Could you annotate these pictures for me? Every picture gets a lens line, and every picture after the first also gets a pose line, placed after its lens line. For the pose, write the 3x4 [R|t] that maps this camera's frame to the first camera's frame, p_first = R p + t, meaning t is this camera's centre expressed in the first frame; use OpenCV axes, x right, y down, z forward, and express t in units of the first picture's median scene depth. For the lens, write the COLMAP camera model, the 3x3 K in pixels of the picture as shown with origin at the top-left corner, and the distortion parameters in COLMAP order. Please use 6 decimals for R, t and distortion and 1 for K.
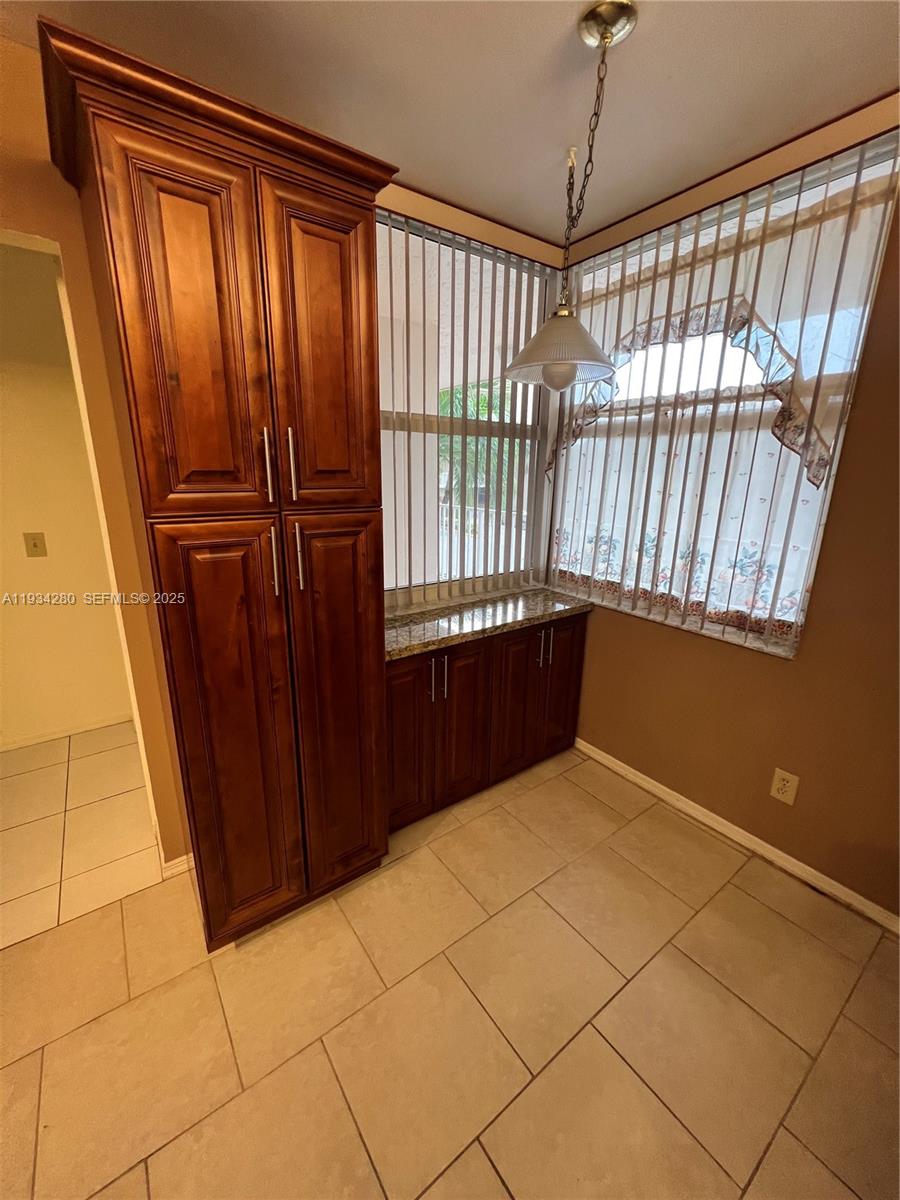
lens RADIAL K [[482.4, 0, 452.2], [0, 482.4, 596.7], [0, 0, 1]] dist [0.001567, 0.000064]
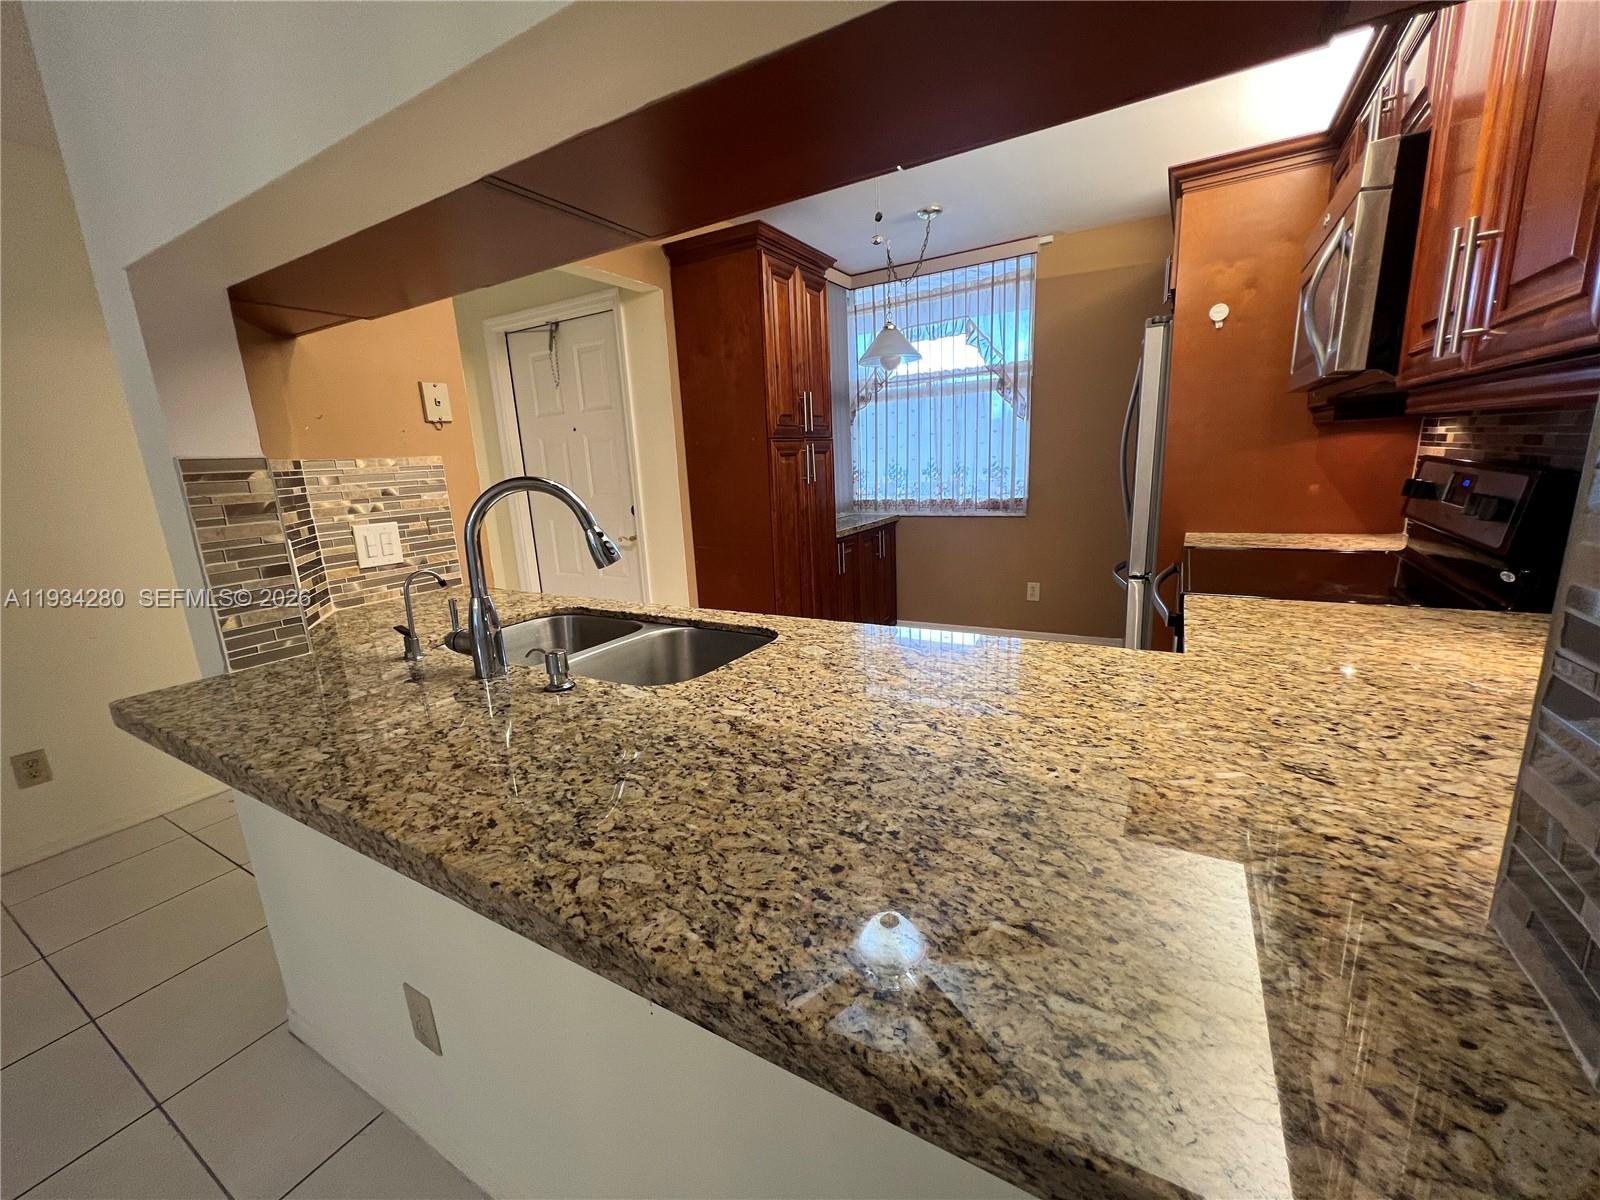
lens RADIAL K [[643.2, 0, 796.9], [0, 643.2, 600.5], [0, 0, 1]] dist [0.001567, 0.000064]
pose [[0.918769, -0.144831, 0.367271, -1.024107], [0.162287, 0.986599, -0.016918, 0.349173], [-0.359899, 0.075147, 0.929960, -0.911753]]
